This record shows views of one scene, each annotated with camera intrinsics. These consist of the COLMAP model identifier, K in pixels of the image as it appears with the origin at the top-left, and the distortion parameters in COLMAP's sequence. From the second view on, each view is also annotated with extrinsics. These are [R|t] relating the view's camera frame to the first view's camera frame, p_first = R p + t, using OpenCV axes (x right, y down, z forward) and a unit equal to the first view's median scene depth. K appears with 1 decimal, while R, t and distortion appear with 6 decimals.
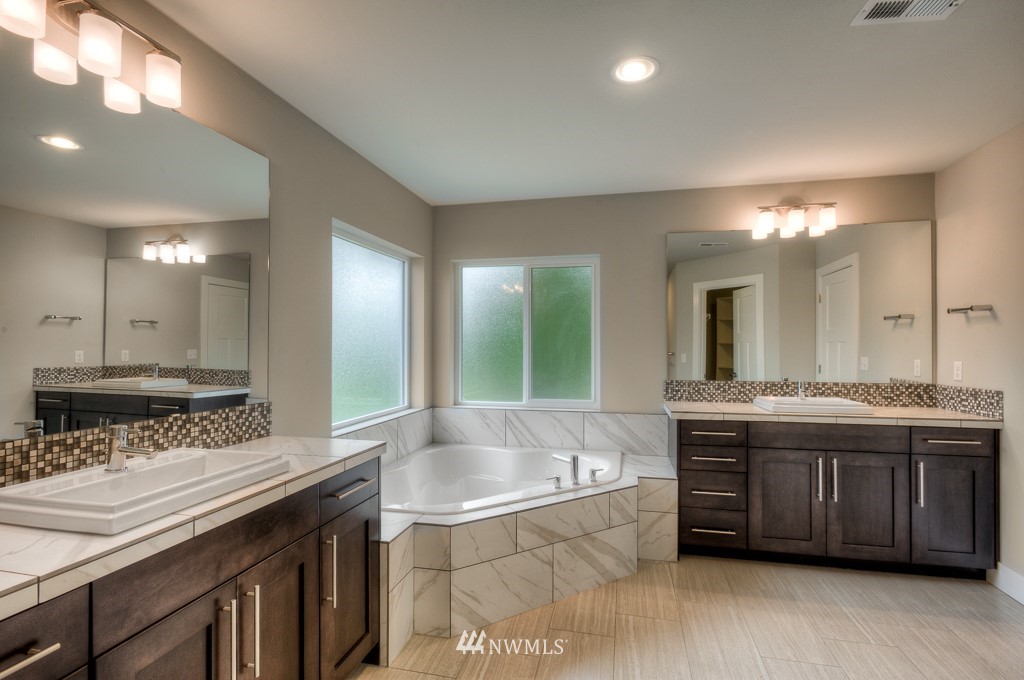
lens RADIAL K [[484.4, 0, 522.8], [0, 484.4, 345.8], [0, 0, 1]] dist [-0.005580, 0.000823]
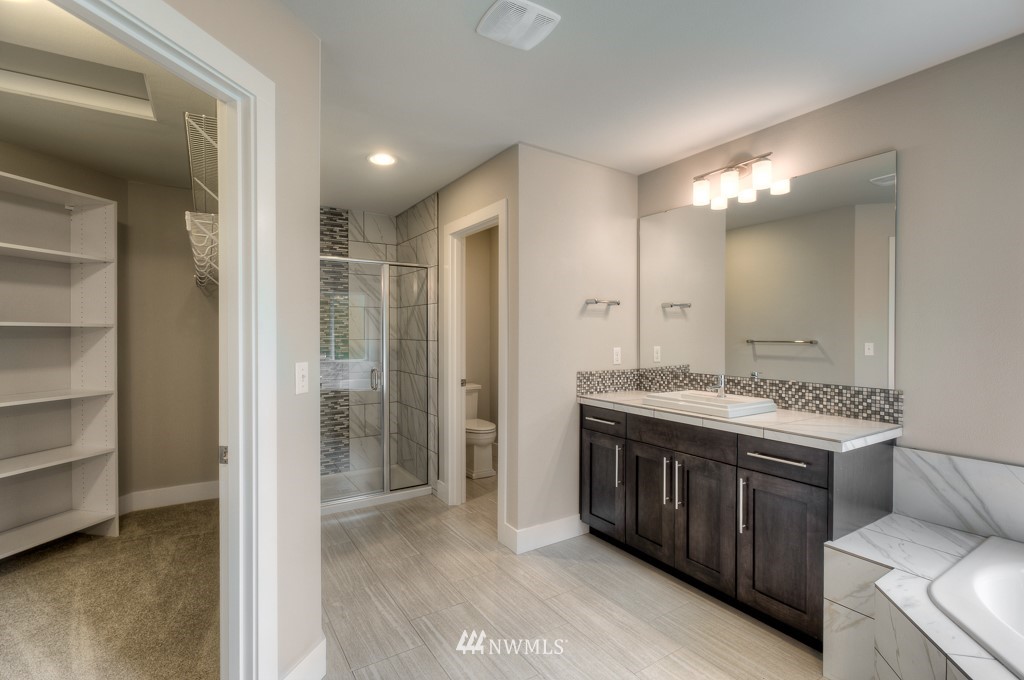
lens RADIAL K [[484.4, 0, 515.0], [0, 484.4, 336.1], [0, 0, 1]] dist [-0.005580, 0.000823]
pose [[-0.706201, -0.000342, -0.708011, 0.613930], [-0.002632, 0.999994, 0.002142, 0.001815], [0.708007, 0.003376, -0.706198, 0.931343]]
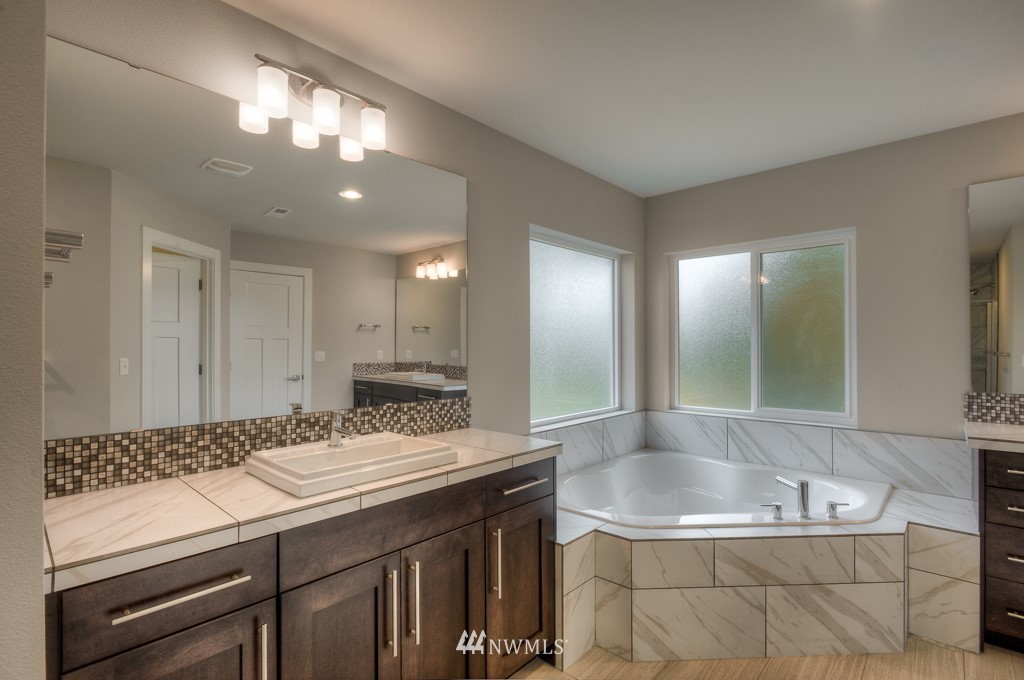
lens RADIAL K [[484.4, 0, 512.9], [0, 484.4, 344.7], [0, 0, 1]] dist [-0.005580, 0.000823]
pose [[0.864592, -0.006514, -0.502433, 0.100387], [0.005706, 0.999979, -0.003146, 0.000285], [0.502442, -0.000146, 0.864611, 0.072418]]
